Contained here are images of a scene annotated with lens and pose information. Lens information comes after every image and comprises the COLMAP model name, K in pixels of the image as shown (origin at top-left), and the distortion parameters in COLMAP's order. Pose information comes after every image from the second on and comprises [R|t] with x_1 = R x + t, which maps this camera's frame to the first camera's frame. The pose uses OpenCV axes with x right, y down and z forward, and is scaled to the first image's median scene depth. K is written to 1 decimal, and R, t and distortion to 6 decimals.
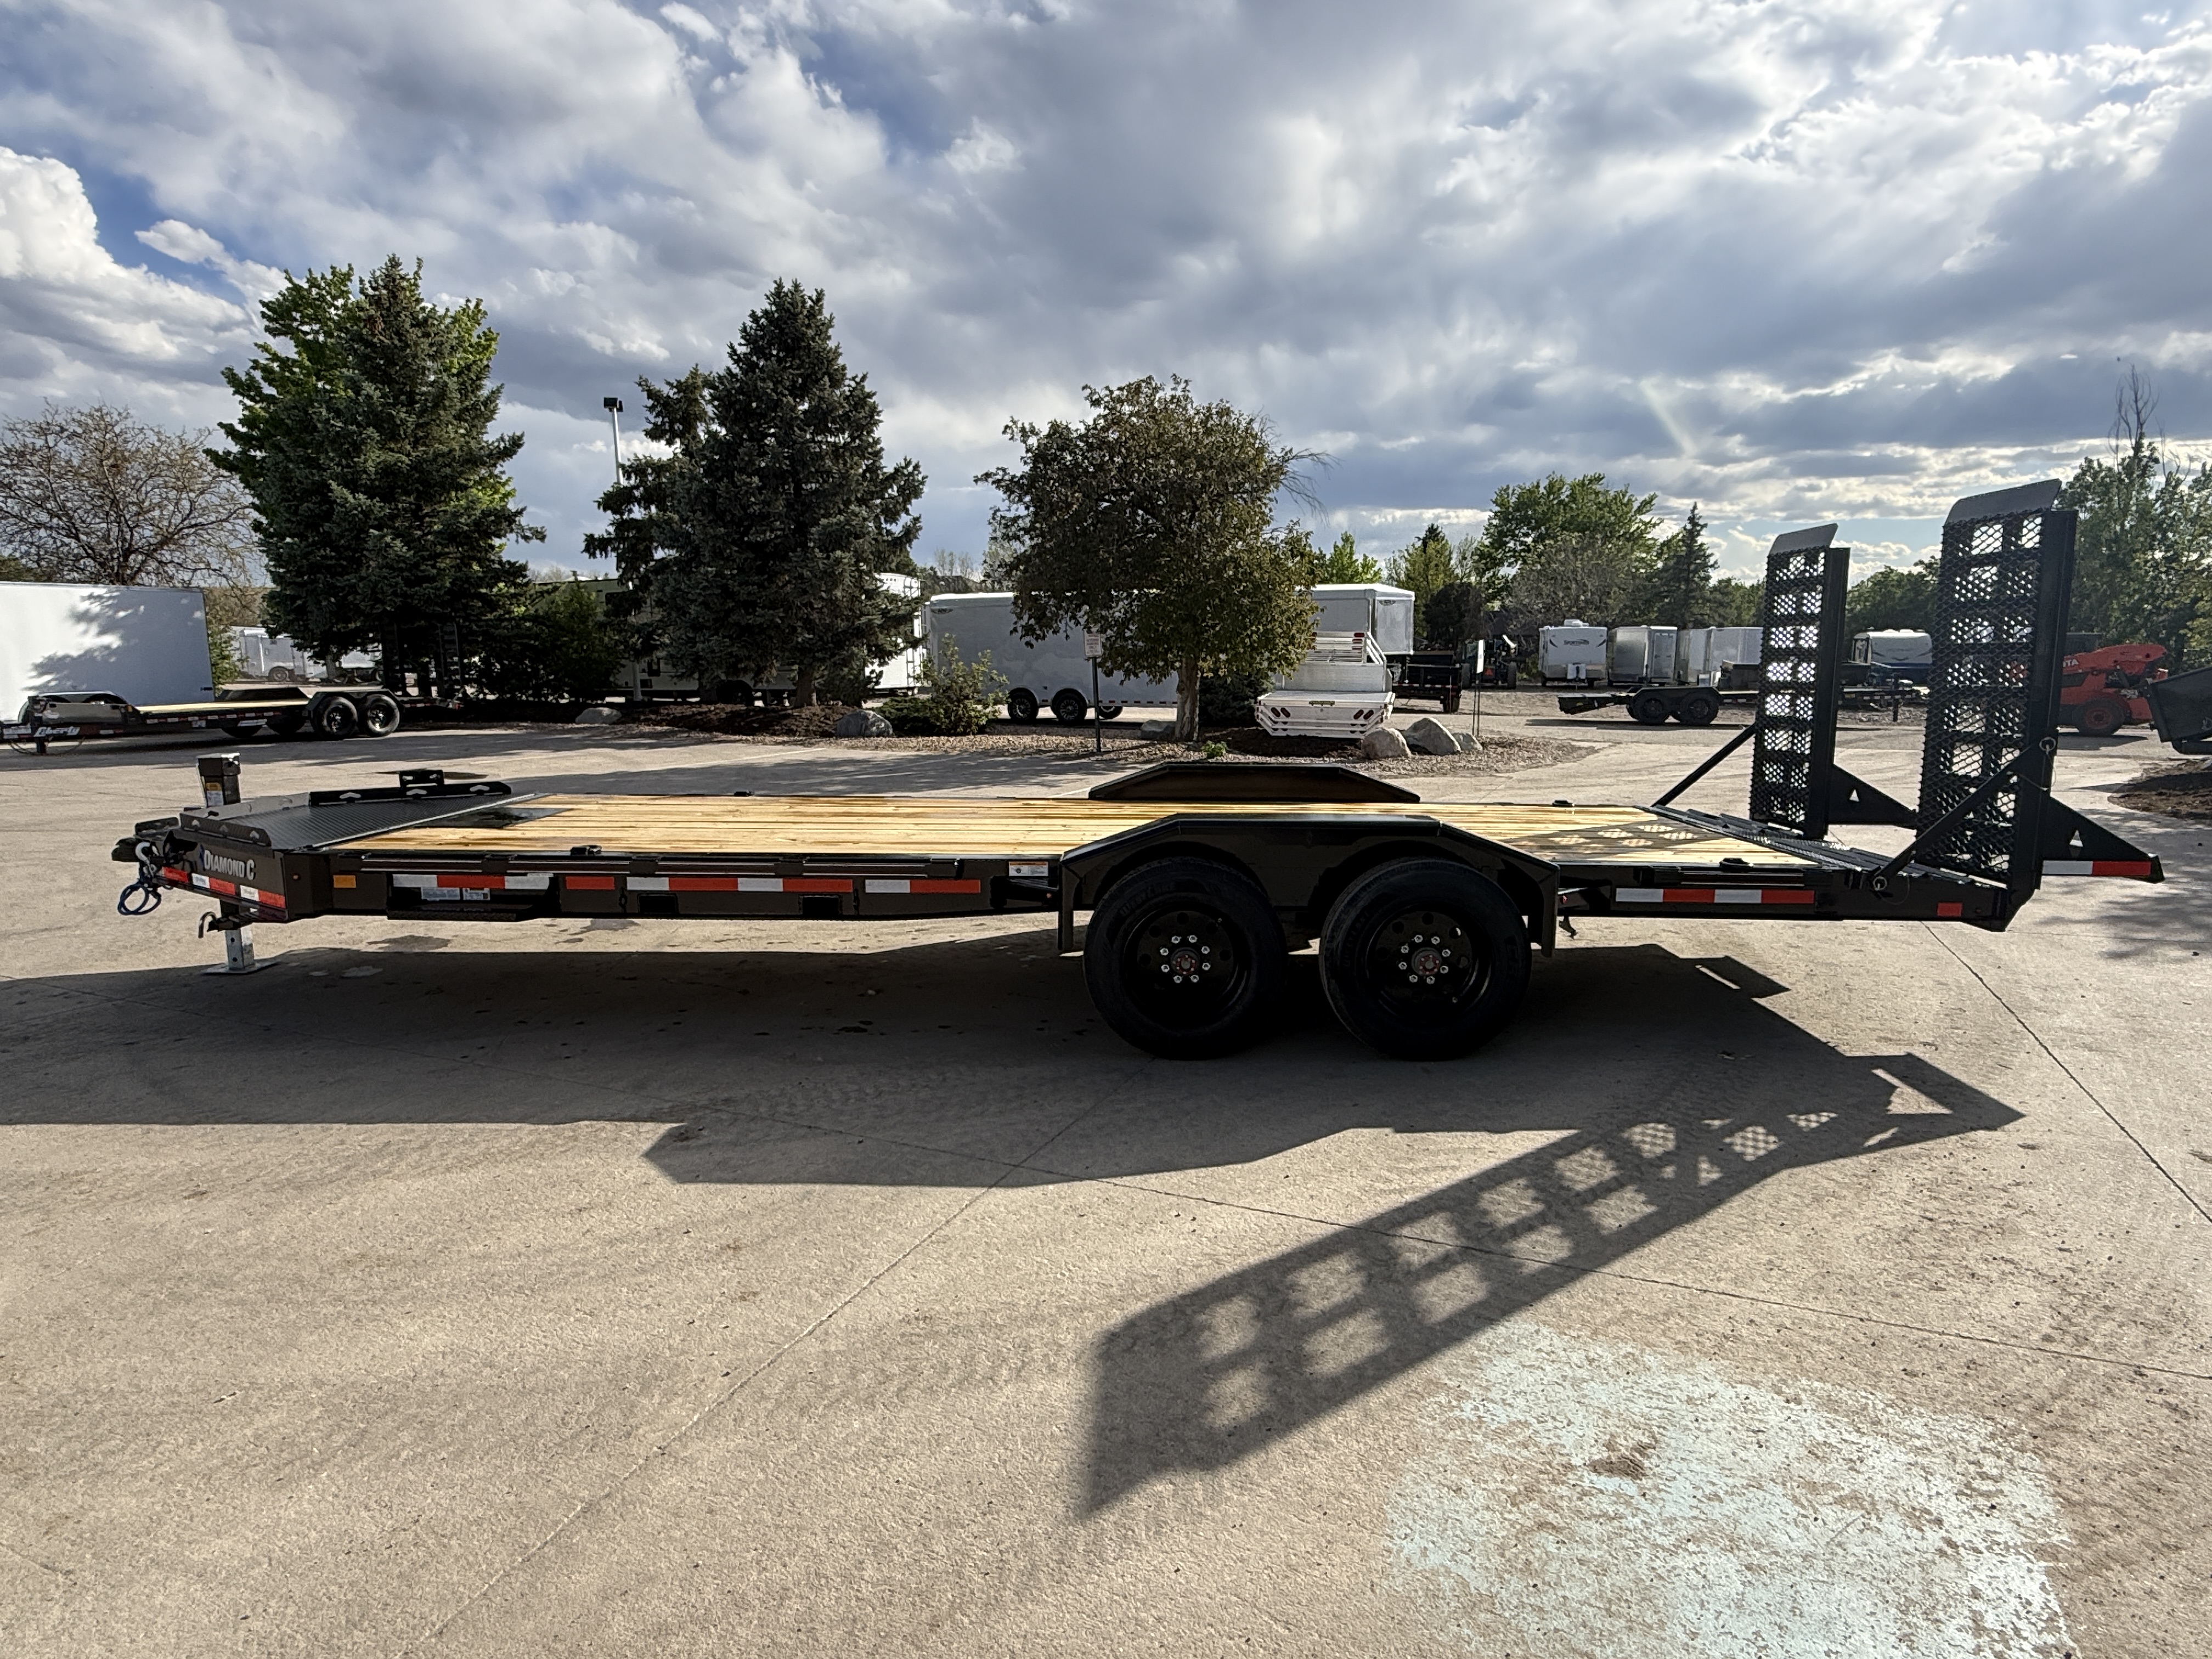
lens RADIAL K [[1228.6, 0, 1099.1], [0, 1228.6, 828.8], [0, 0, 1]] dist [0.001096, -0.000733]
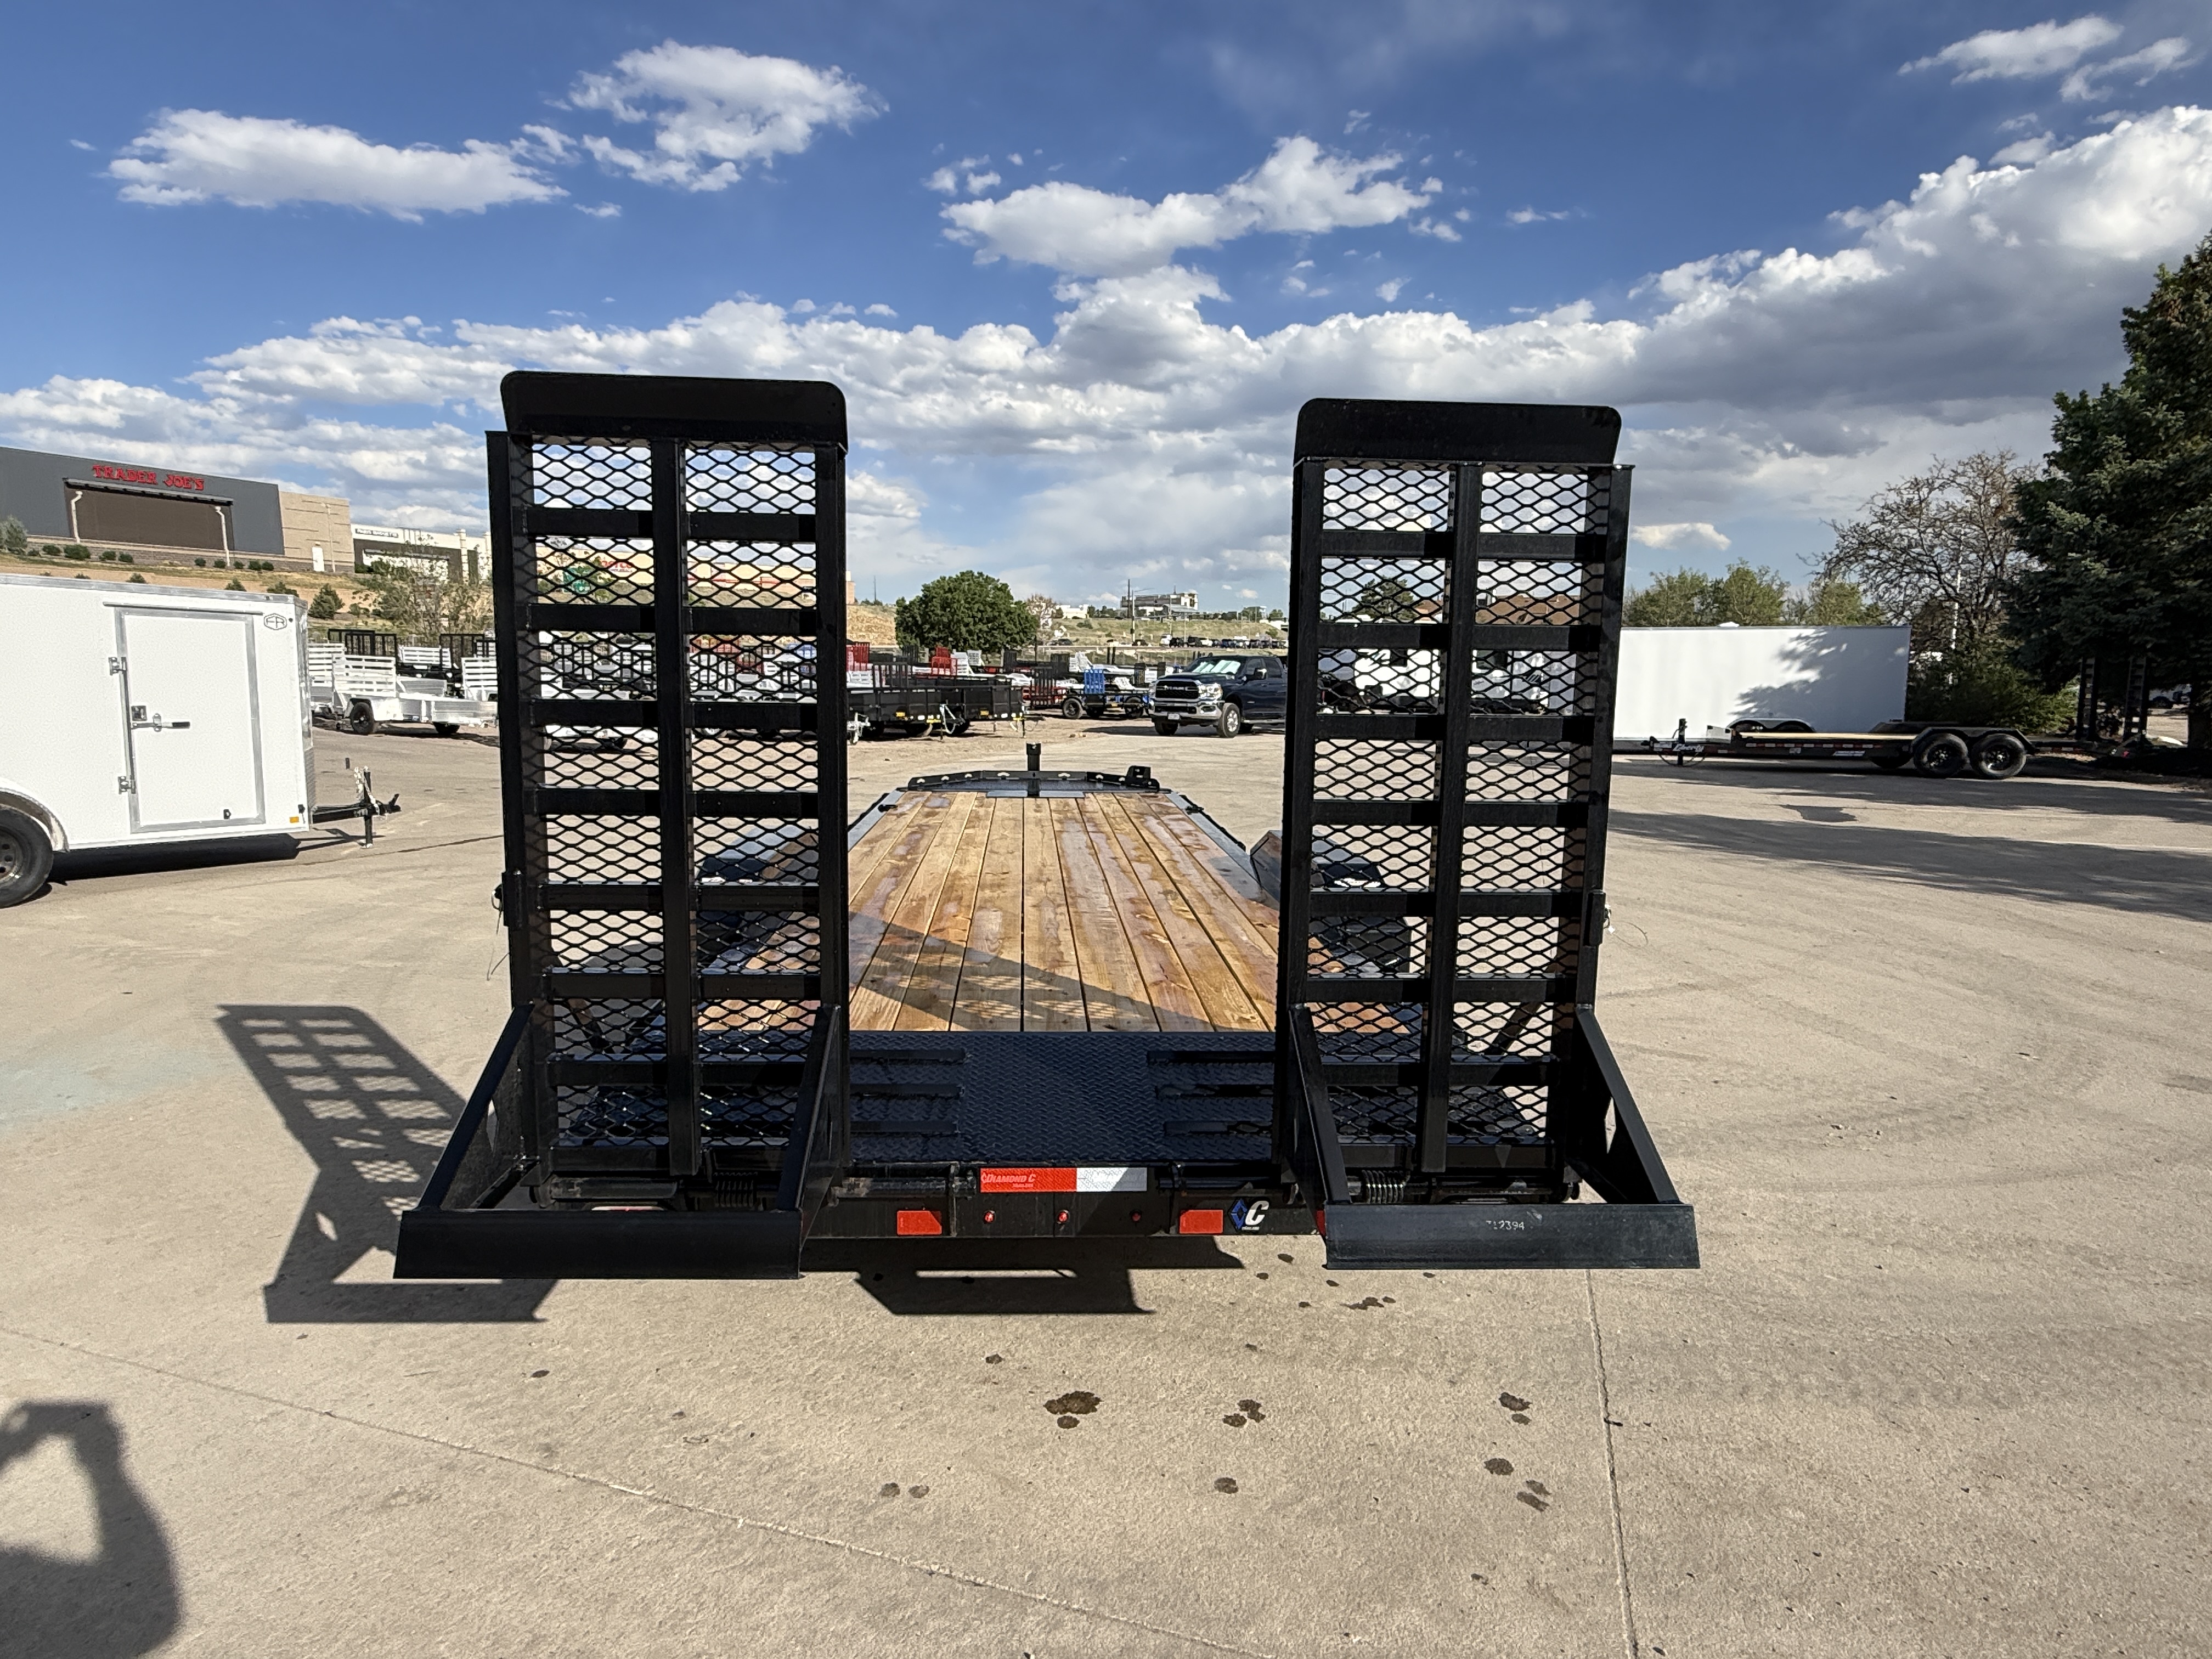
lens RADIAL K [[1228.6, 0, 1099.1], [0, 1228.6, 828.8], [0, 0, 1]] dist [0.001096, -0.000733]
pose [[0.096383, 0.127258, -0.987176, 0.294899], [-0.153423, 0.981840, 0.111591, -0.043637], [0.983449, 0.140700, 0.114156, 0.268869]]
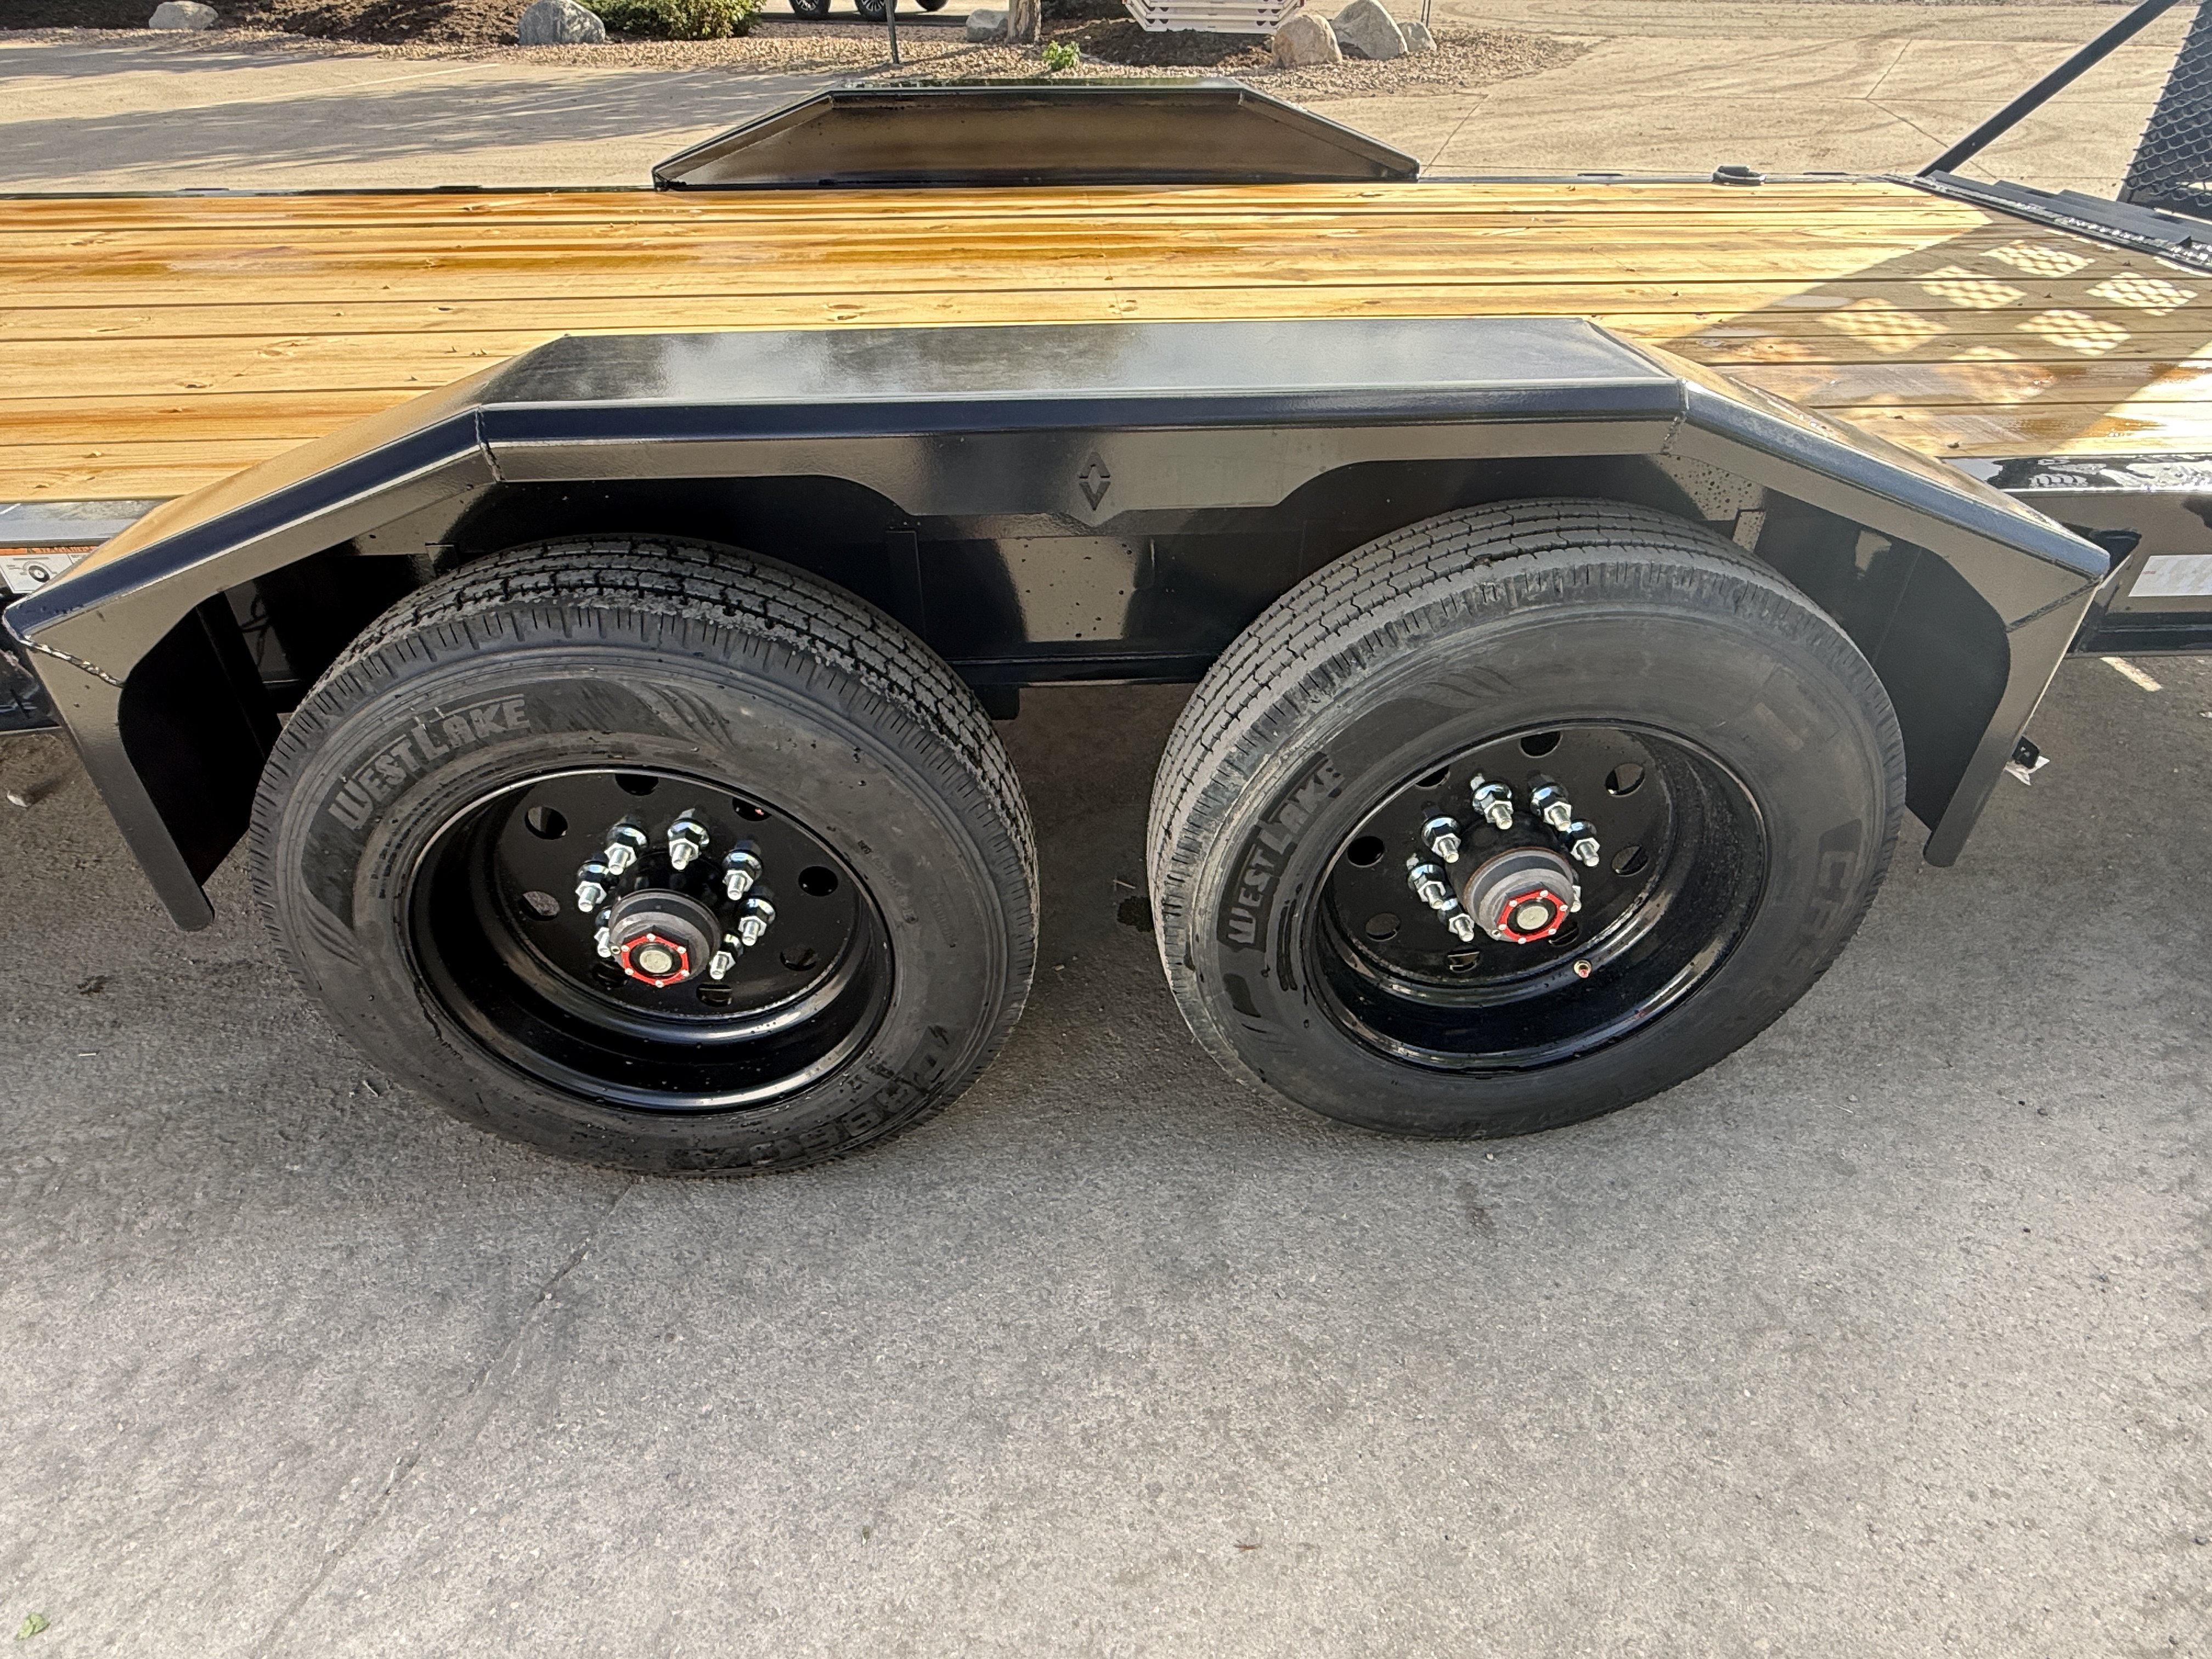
lens RADIAL K [[1228.6, 0, 1099.1], [0, 1228.6, 828.8], [0, 0, 1]] dist [0.001096, -0.000733]
pose [[0.995293, -0.063602, 0.073121, 0.033972], [0.021328, 0.879768, 0.474925, -0.009312], [-0.094536, -0.471130, 0.876983, 0.173522]]
